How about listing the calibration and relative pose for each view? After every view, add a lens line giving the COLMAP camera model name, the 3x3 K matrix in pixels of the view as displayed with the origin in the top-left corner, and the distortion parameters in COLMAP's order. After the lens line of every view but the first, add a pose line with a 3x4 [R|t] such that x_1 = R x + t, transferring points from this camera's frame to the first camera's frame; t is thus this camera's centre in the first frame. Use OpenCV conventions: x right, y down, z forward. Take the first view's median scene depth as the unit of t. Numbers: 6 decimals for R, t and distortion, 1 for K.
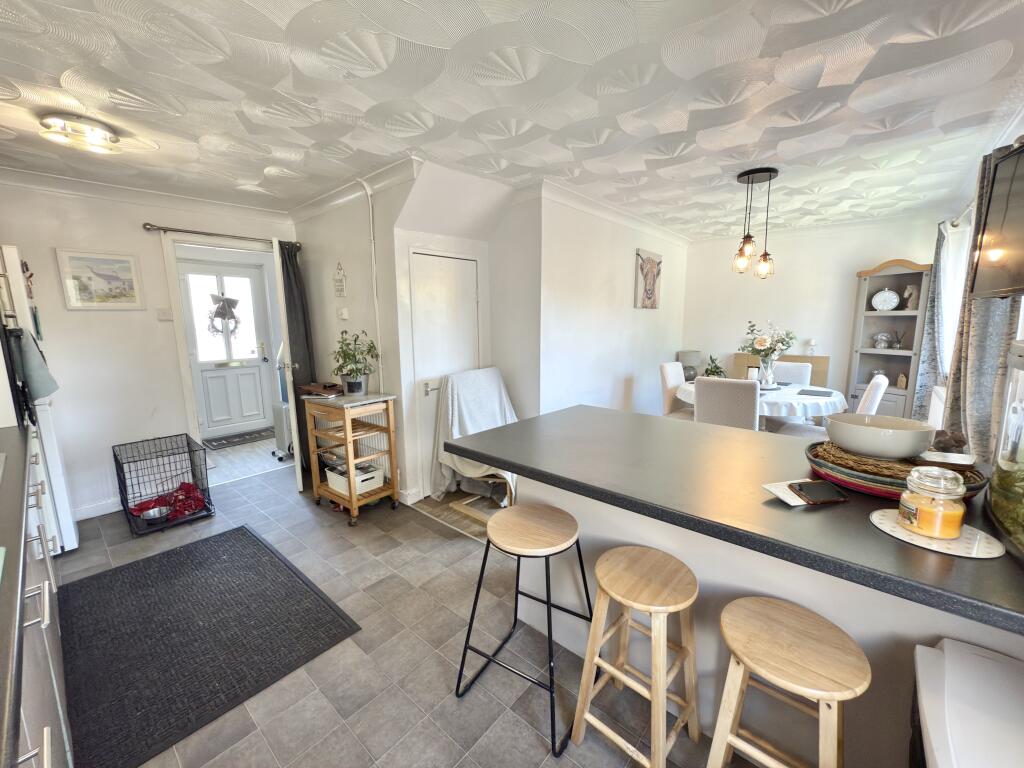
lens RADIAL K [[409.5, 0, 516.5], [0, 409.5, 384.3], [0, 0, 1]] dist [0.000356, -0.000046]
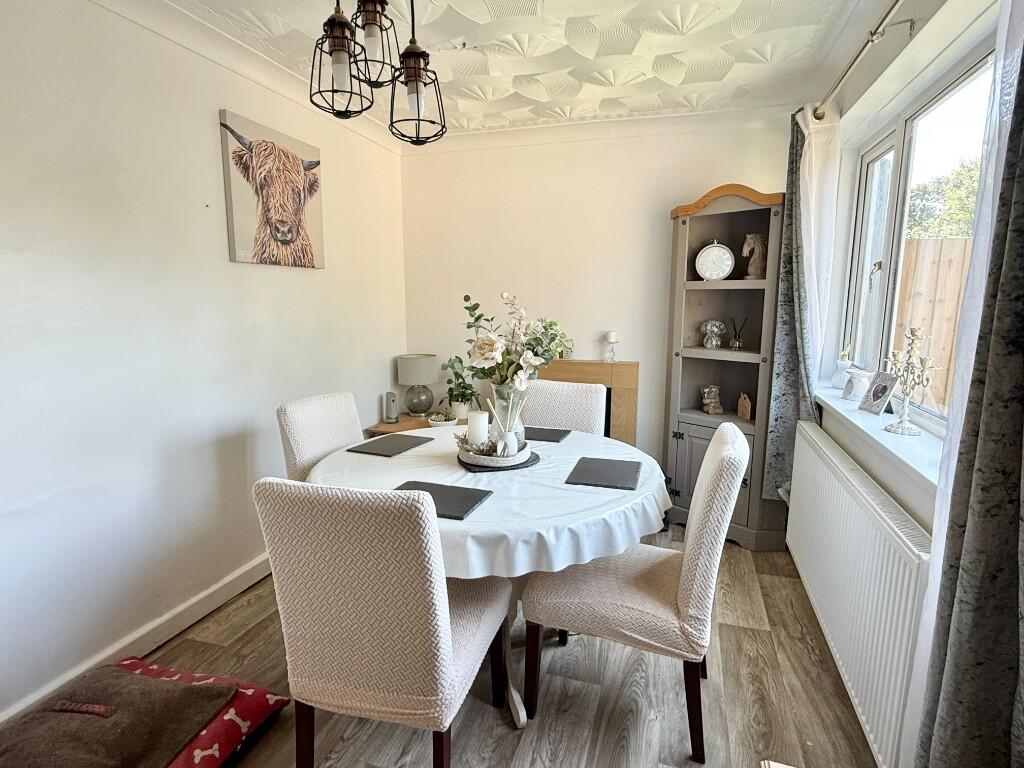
lens RADIAL K [[546.1, 0, 511.2], [0, 546.1, 386.4], [0, 0, 1]] dist [-0.004914, -0.000186]
pose [[0.918015, -0.054296, 0.392811, 0.368875], [0.052327, 0.998506, 0.015727, -0.066313], [-0.393078, 0.006117, 0.919485, 0.455828]]
